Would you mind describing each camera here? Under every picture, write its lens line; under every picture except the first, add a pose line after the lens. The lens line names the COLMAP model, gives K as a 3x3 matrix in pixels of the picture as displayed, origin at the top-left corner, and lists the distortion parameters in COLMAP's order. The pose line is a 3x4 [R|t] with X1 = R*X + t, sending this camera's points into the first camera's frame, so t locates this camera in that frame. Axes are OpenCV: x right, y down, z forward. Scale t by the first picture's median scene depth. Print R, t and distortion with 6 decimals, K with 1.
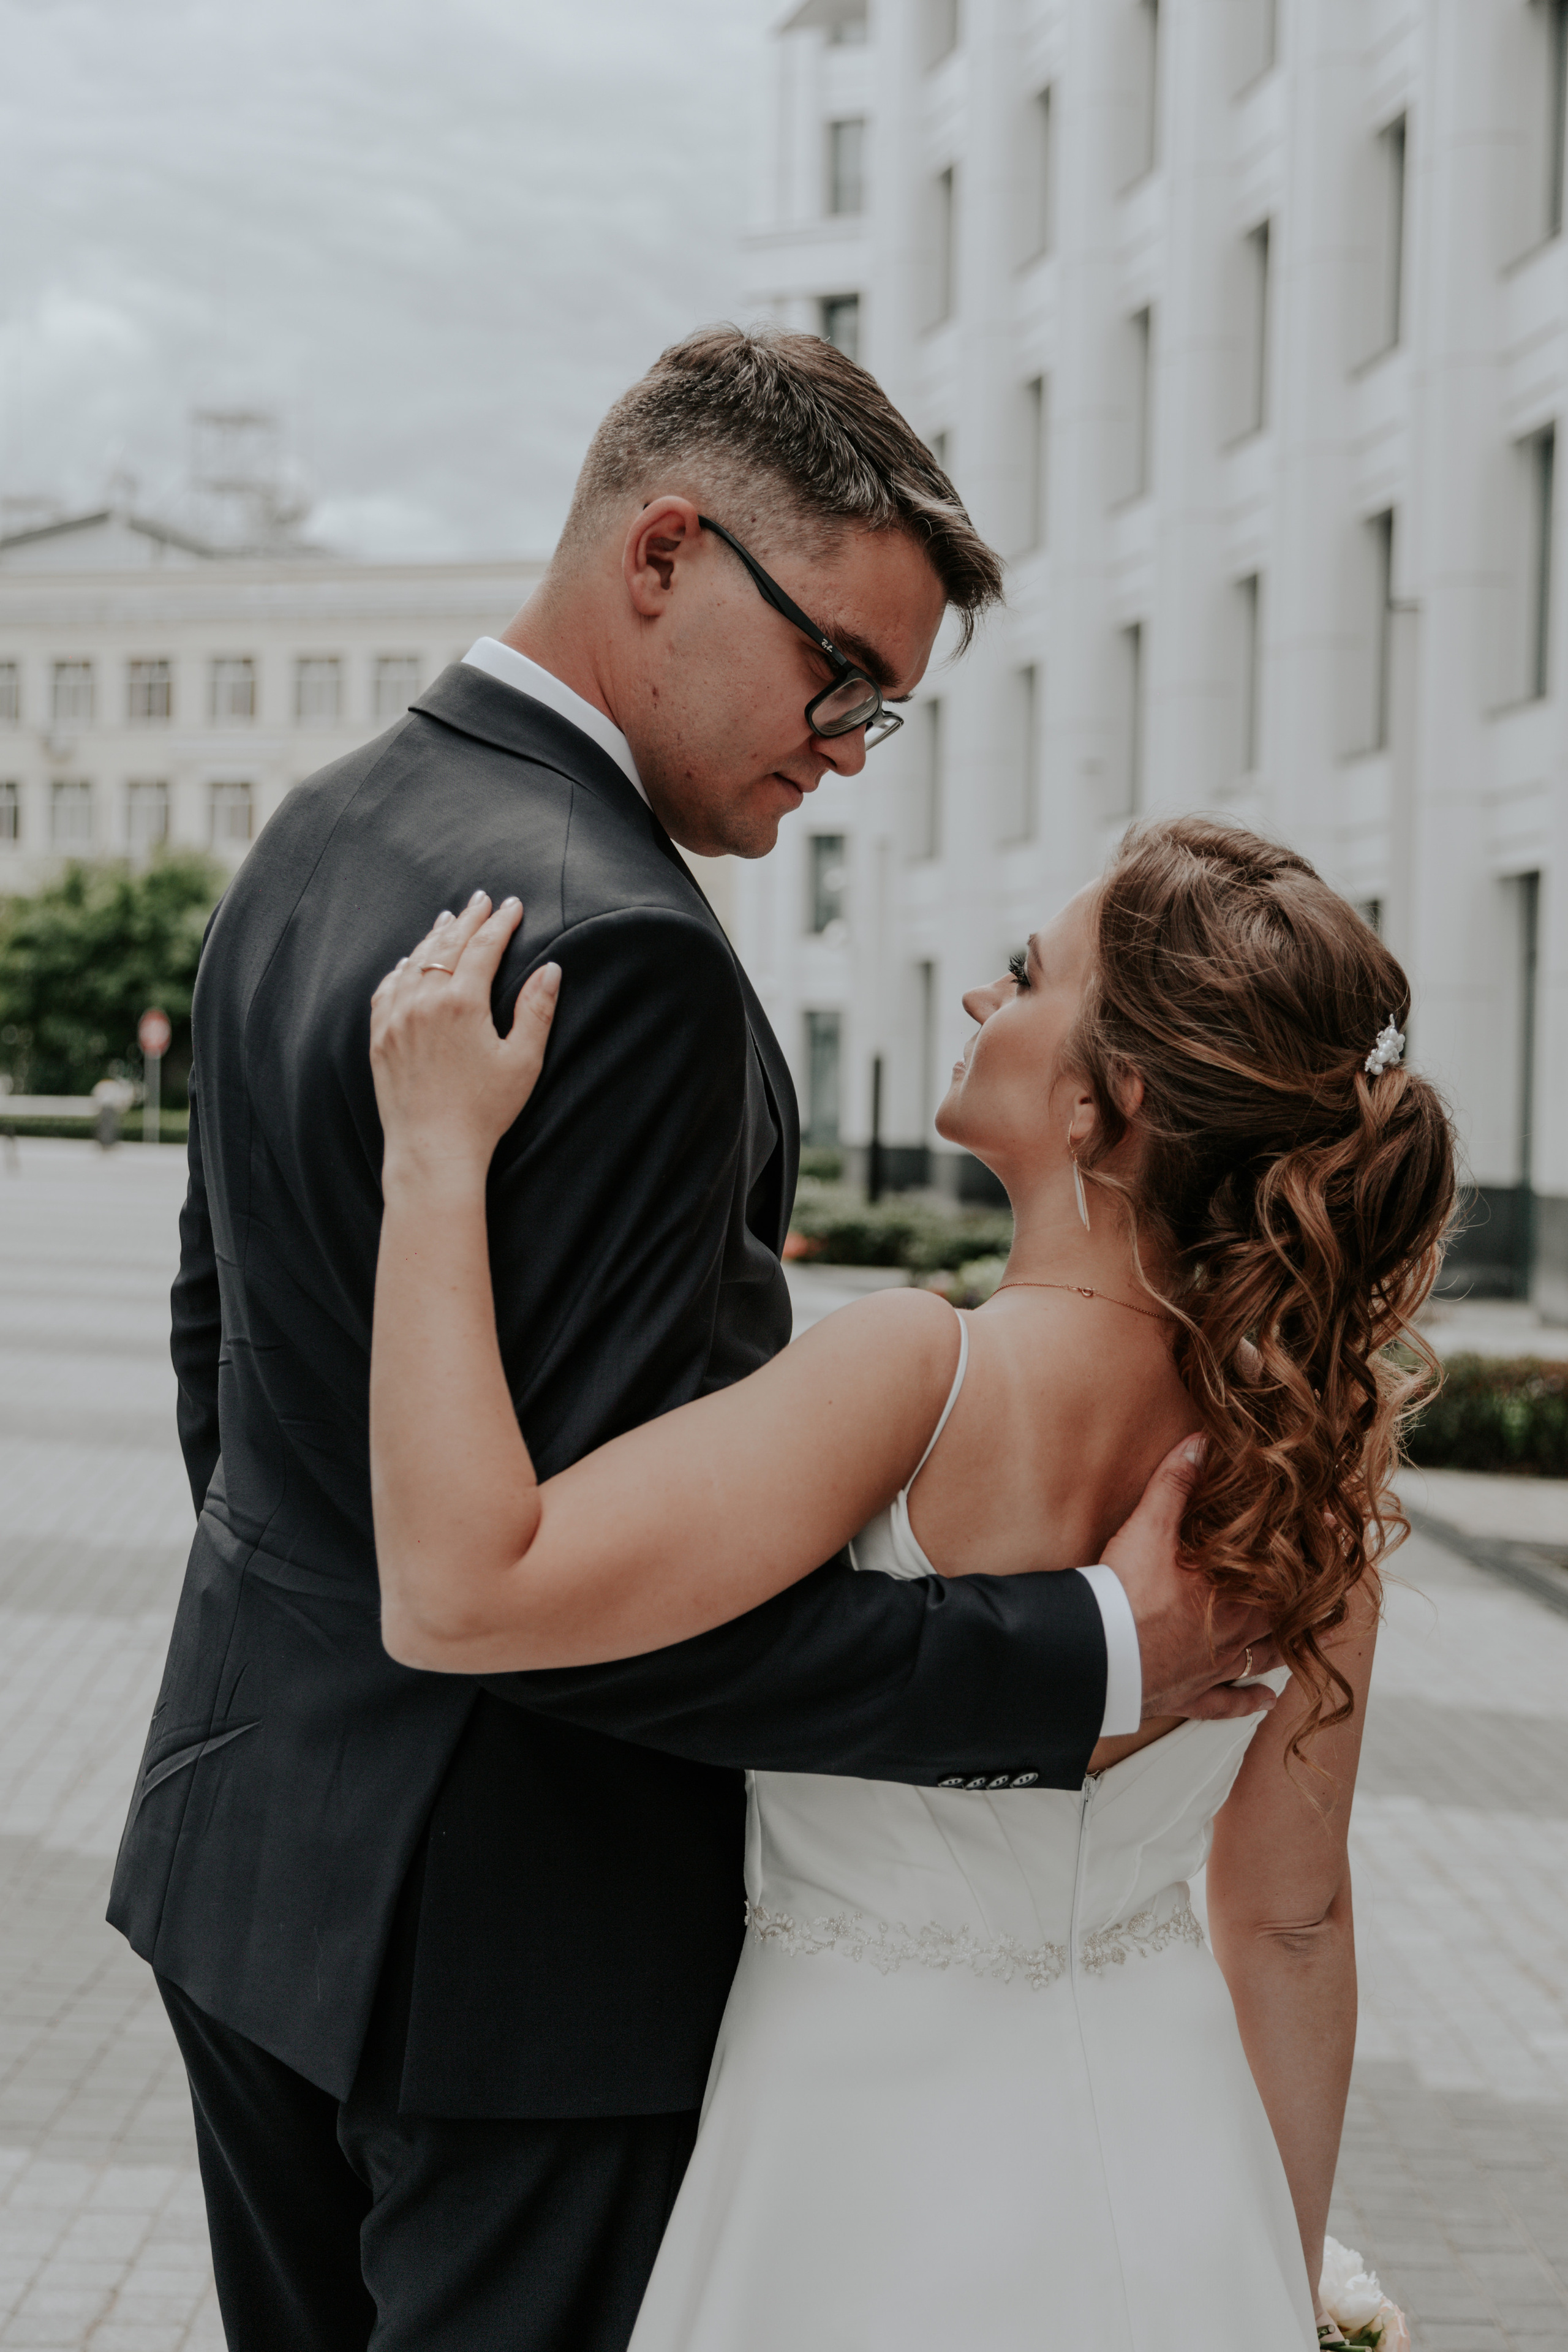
lens RADIAL K [[3557.6, 0, 778.7], [0, 3557.6, 1186.6], [0, 0, 1]] dist [0.428742, 0.000000]
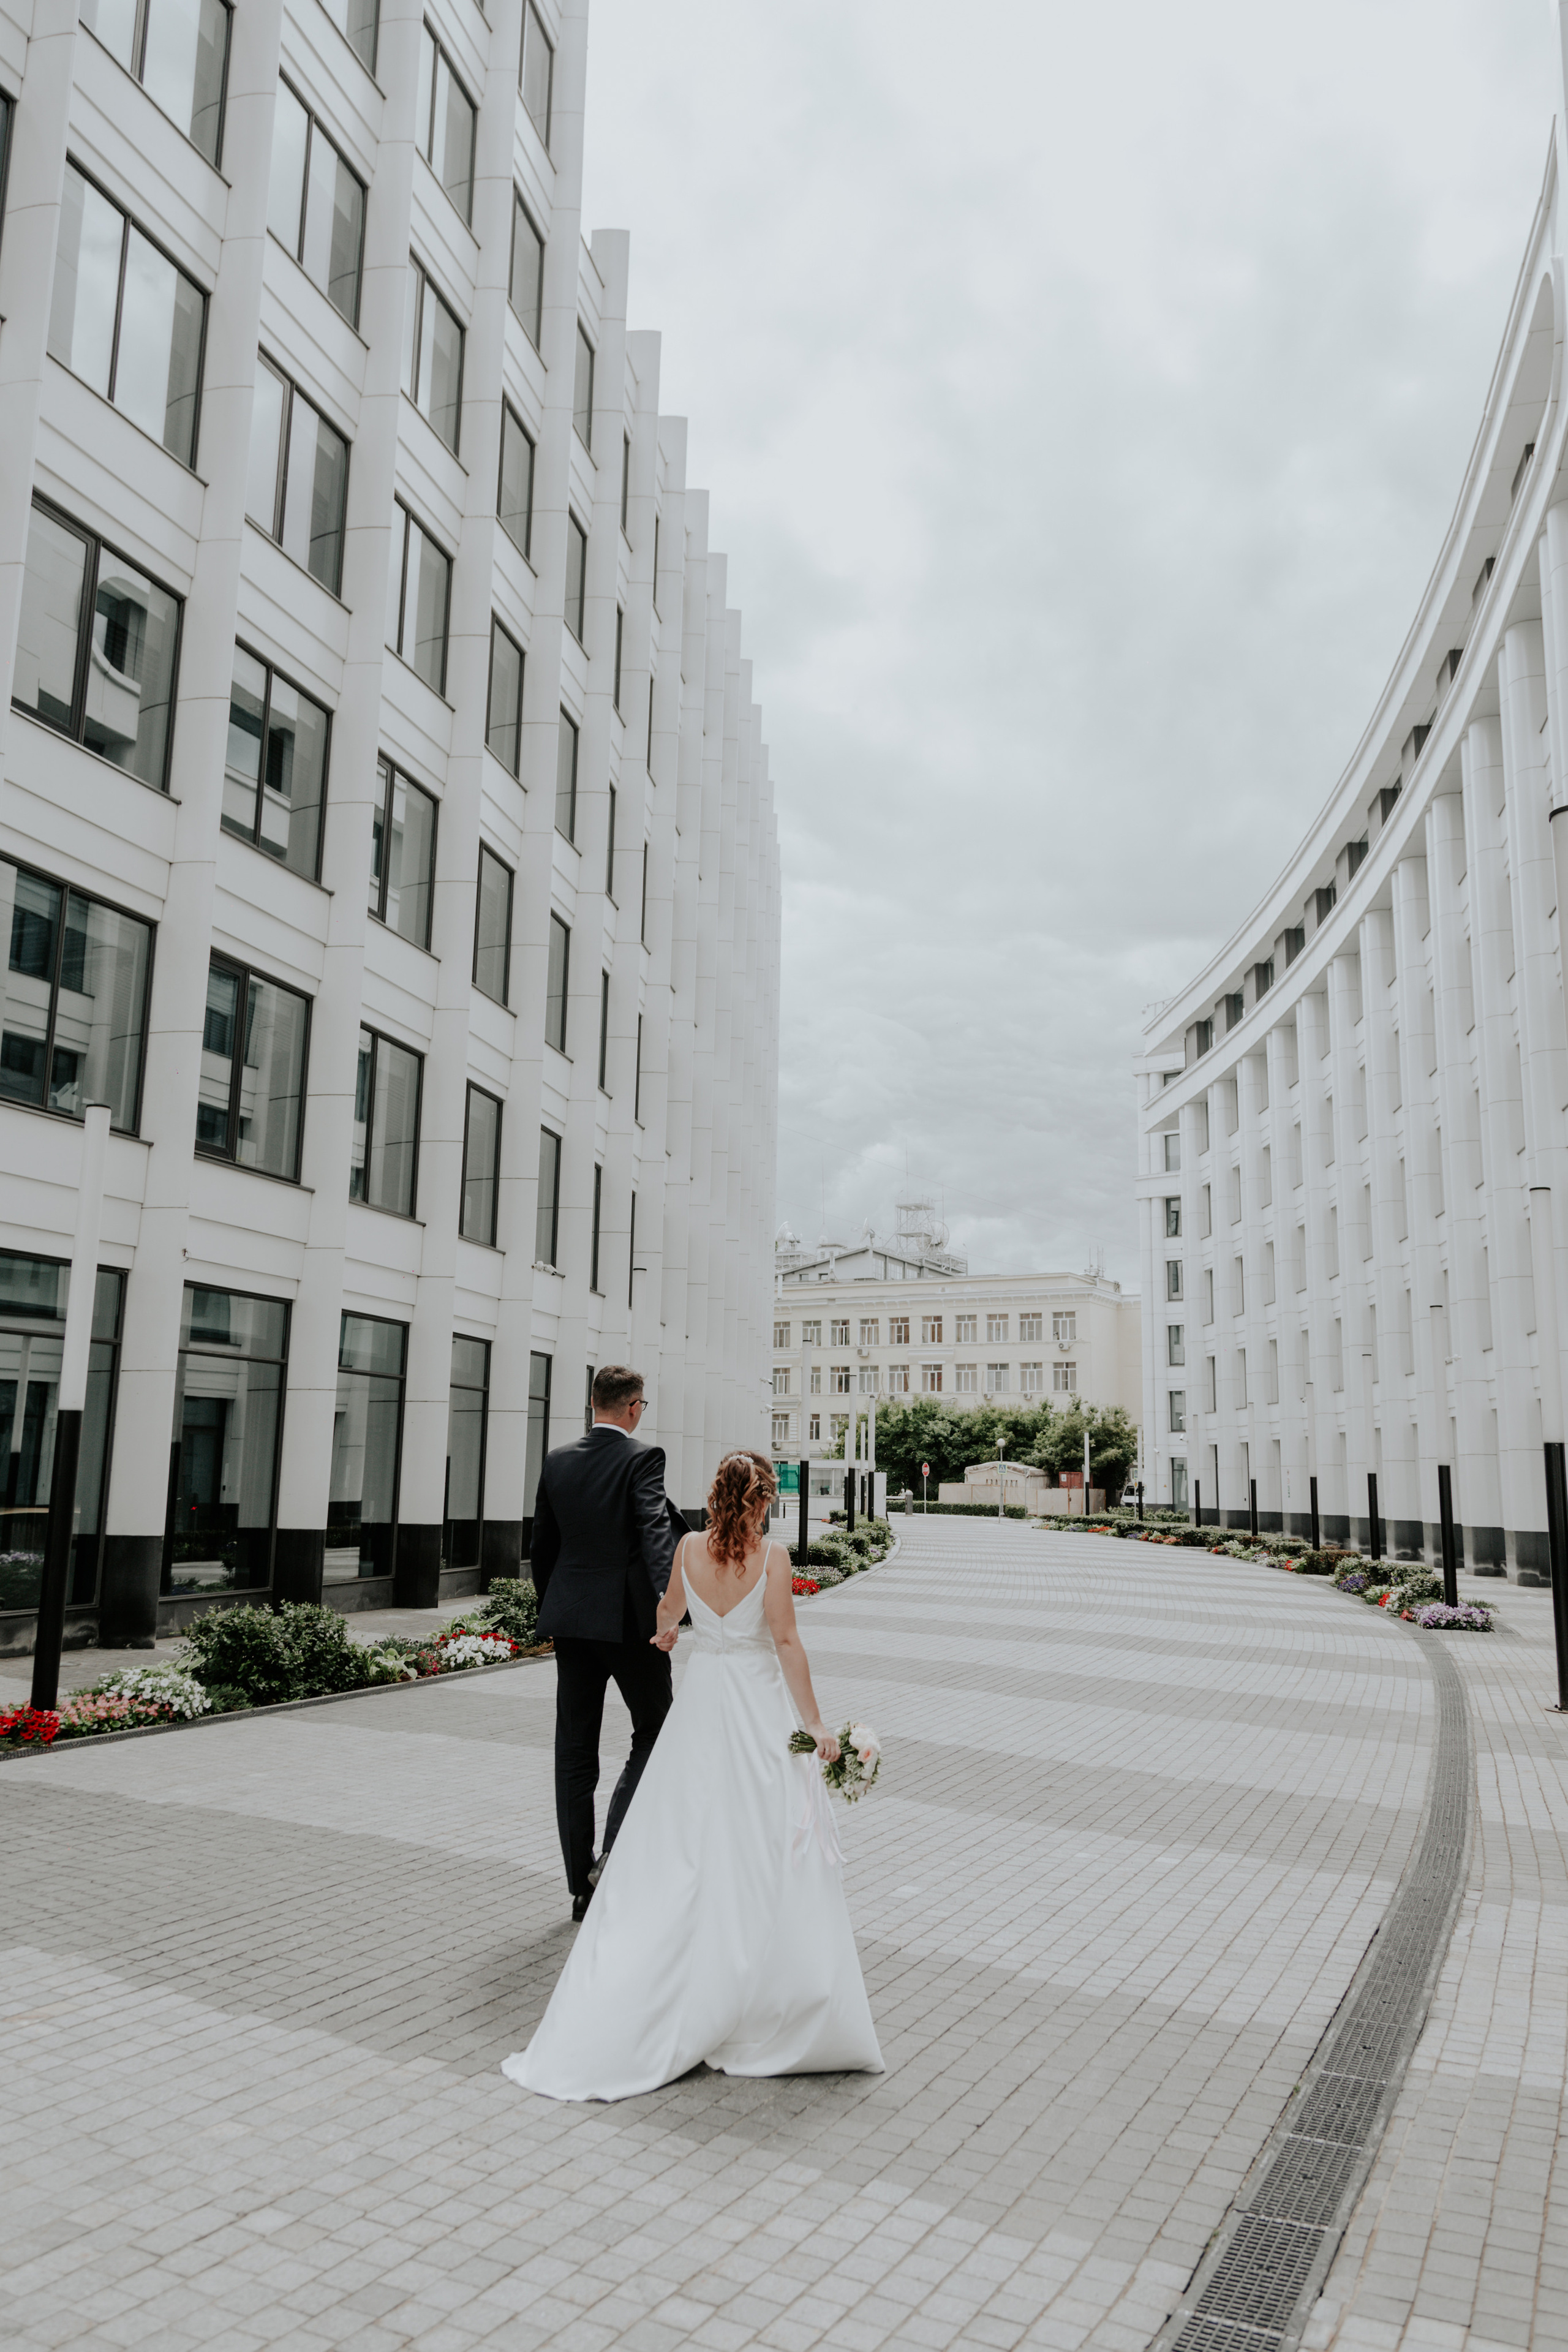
lens RADIAL K [[1660.8, 0, 775.2], [0, 1660.8, 1178.2], [0, 0, 1]] dist [0.028298, -0.003170]
pose [[0.975025, -0.046937, -0.217078, -0.001680], [0.000189, 0.977588, -0.210526, 0.006342], [0.222095, 0.205227, 0.953182, -0.263471]]
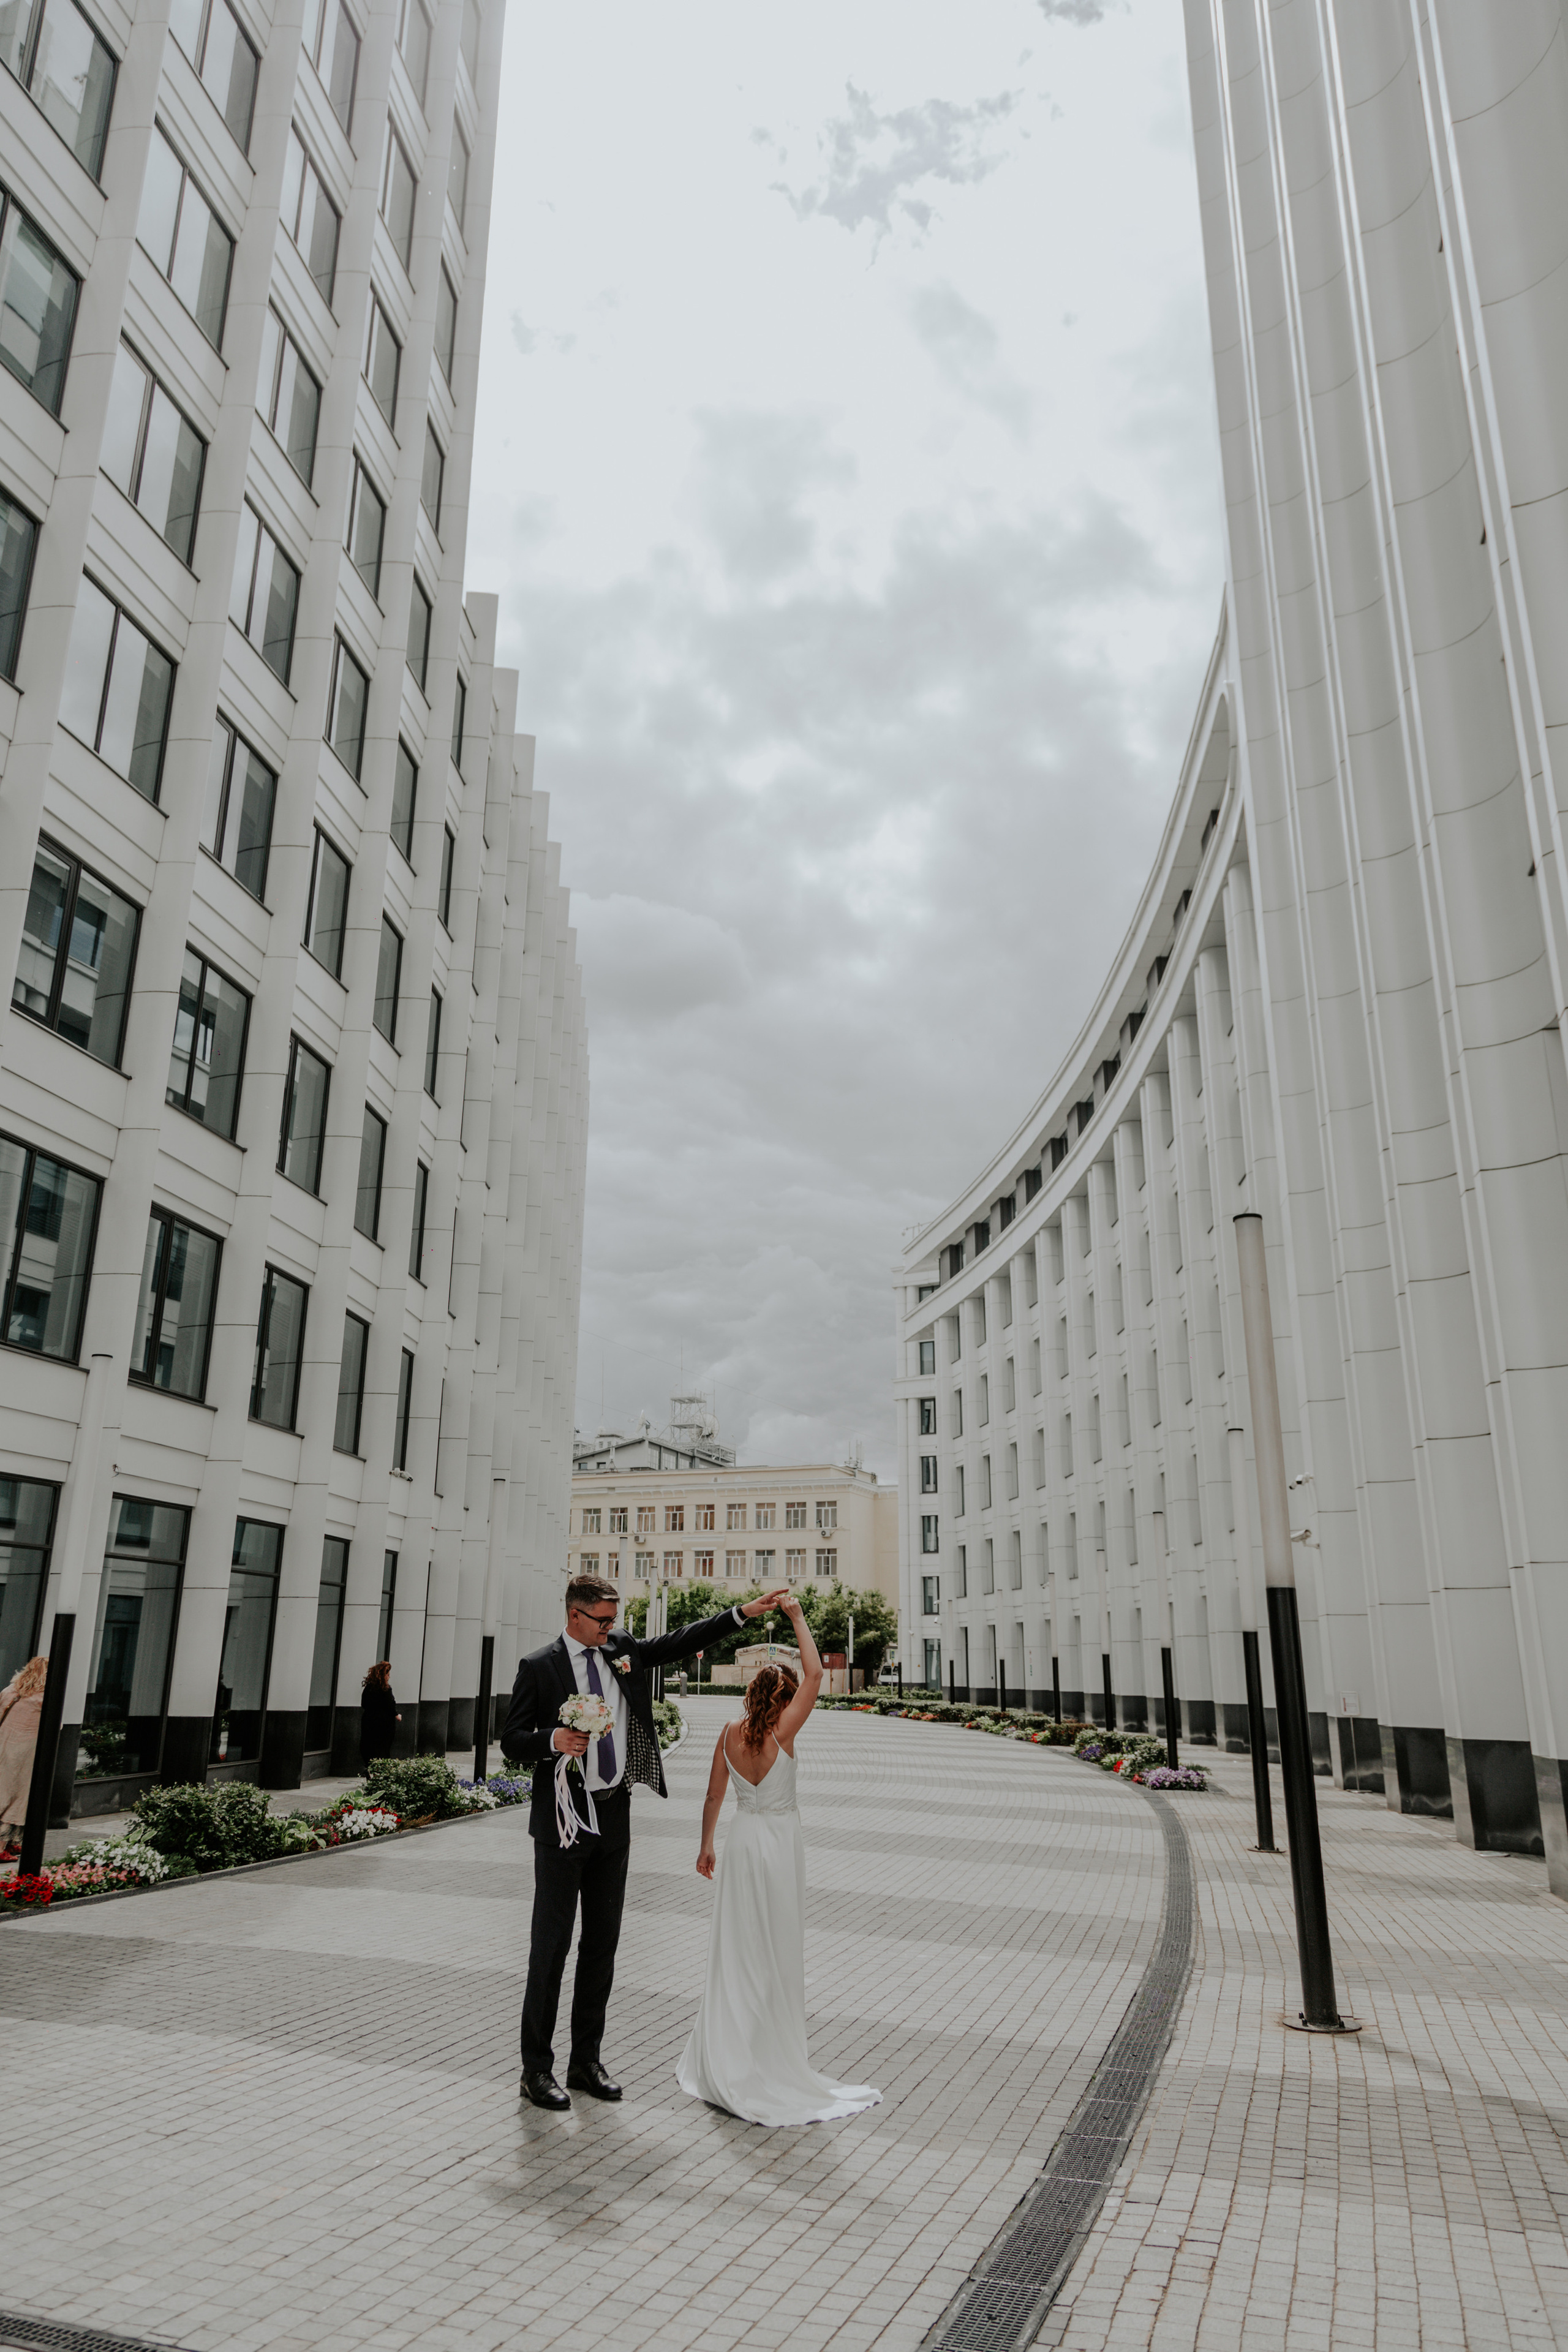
lens RADIAL K [[1620.7, 0, 742.4], [0, 1620.7, 1158.5], [0, 0, 1]] dist [0.010481, 0.000227]
pose [[0.995939, -0.041516, -0.079883, -0.888273], [0.013302, 0.945443, -0.325515, 0.035134], [0.089039, 0.323131, 0.942156, -5.066968]]
